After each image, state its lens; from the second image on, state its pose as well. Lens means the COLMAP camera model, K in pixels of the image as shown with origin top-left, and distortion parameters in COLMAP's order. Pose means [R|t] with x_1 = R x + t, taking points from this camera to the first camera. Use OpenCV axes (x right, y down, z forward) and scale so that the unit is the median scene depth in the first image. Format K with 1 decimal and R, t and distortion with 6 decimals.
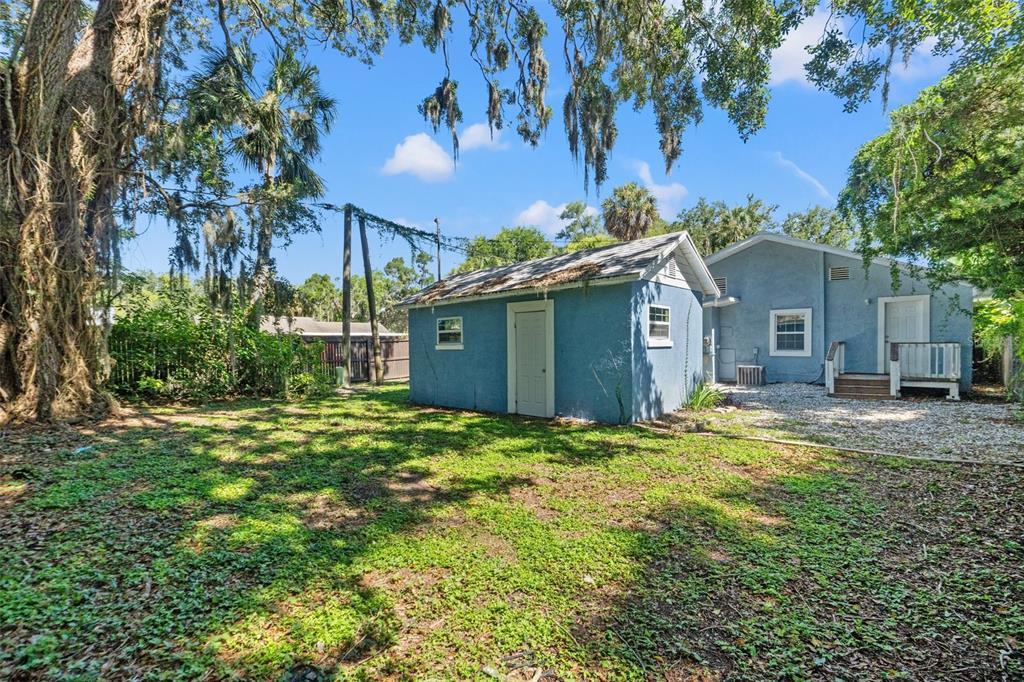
lens RADIAL K [[421.4, 0, 512.9], [0, 421.4, 351.7], [0, 0, 1]] dist [-0.002721, -0.000191]
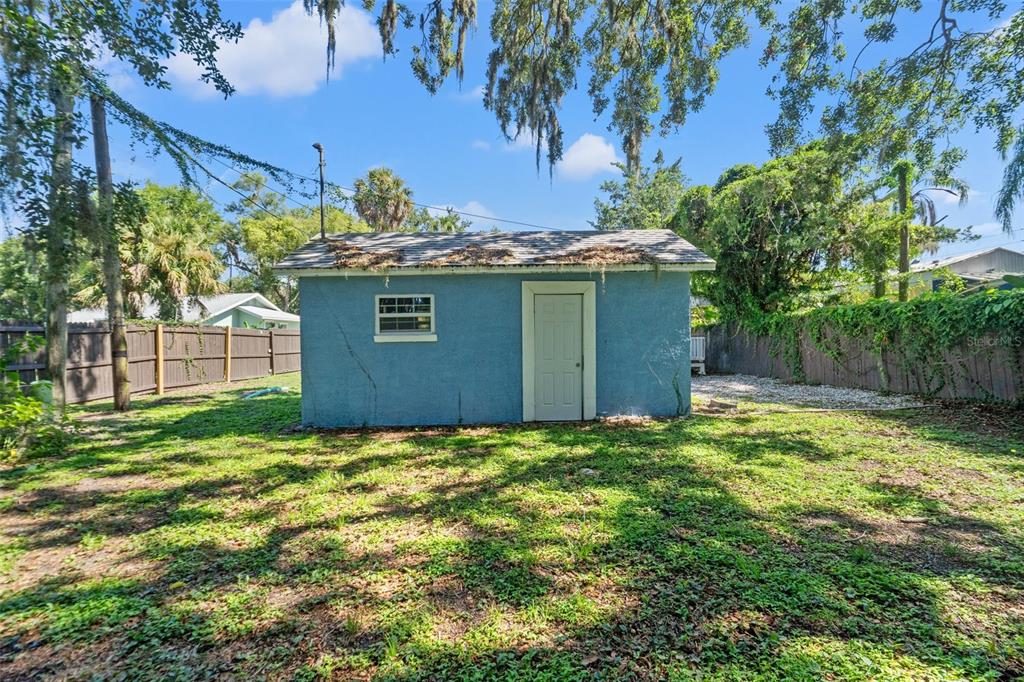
lens RADIAL K [[419.5, 0, 512.0], [0, 419.5, 341.0], [0, 0, 1]] dist [-0.002391, -0.000368]
pose [[0.733764, -0.002916, 0.679398, -0.495876], [0.014284, 0.999836, -0.011136, 0.003780], [-0.679254, 0.017876, 0.733686, 0.392965]]
